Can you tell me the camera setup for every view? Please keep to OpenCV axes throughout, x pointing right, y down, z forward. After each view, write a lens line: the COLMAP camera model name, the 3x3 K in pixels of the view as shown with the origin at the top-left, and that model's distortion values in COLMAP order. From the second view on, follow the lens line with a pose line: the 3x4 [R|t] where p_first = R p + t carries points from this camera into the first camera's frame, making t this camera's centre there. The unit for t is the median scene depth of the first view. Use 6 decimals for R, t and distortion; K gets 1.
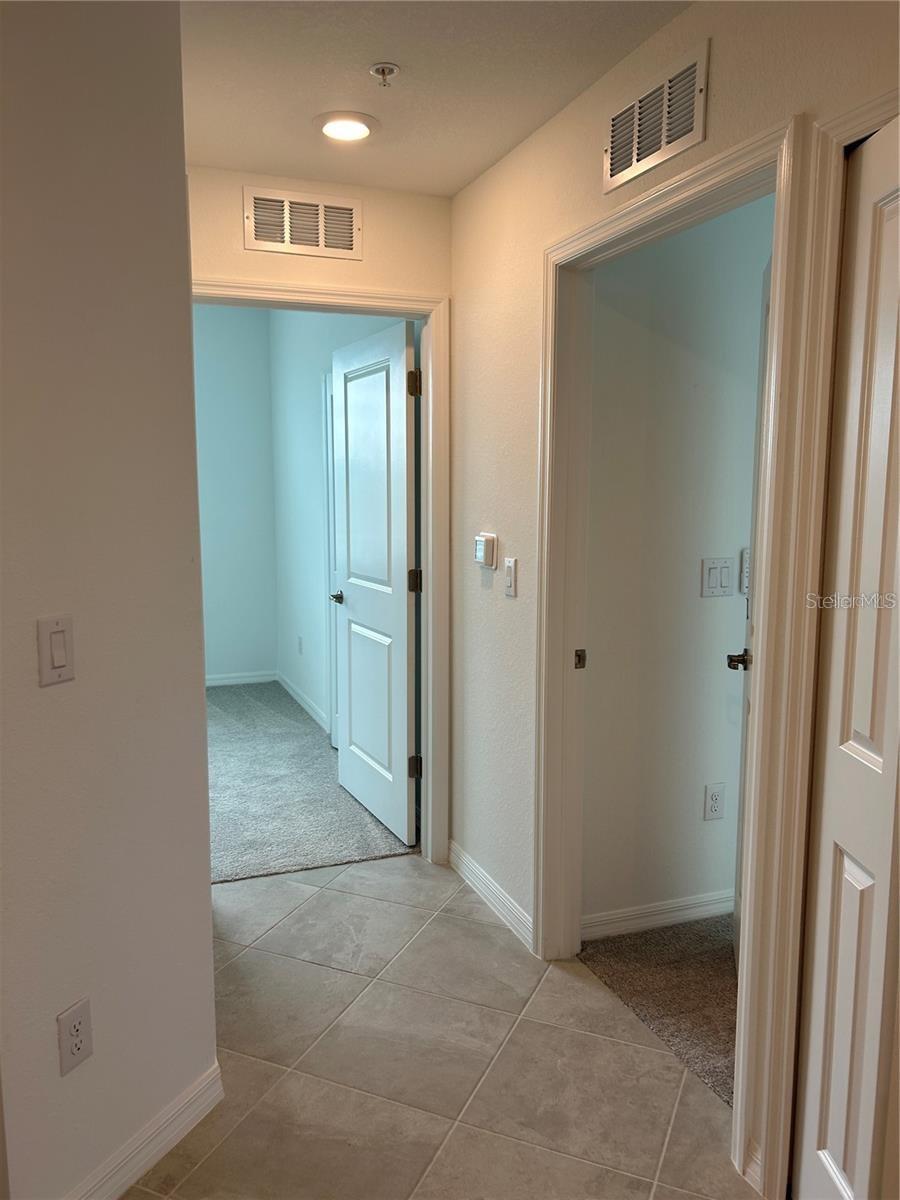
lens RADIAL K [[912.5, 0, 449.4], [0, 912.5, 596.7], [0, 0, 1]] dist [0.050076, -0.047619]
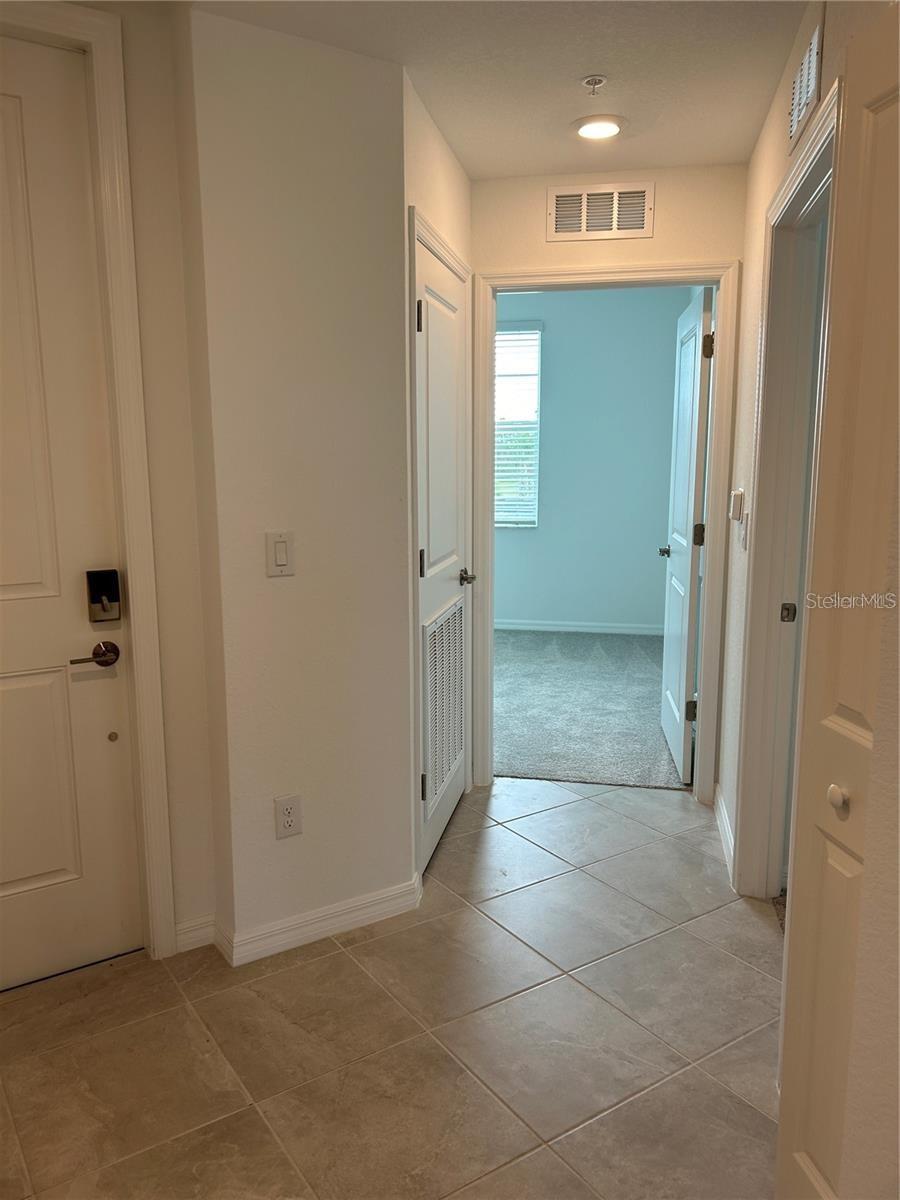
lens RADIAL K [[912.5, 0, 457.3], [0, 912.5, 597.2], [0, 0, 1]] dist [0.050076, -0.047619]
pose [[0.849389, 0.080709, -0.521559, 0.314784], [-0.062158, 0.996658, 0.053001, 0.016942], [0.524094, -0.012599, 0.851567, -0.058694]]
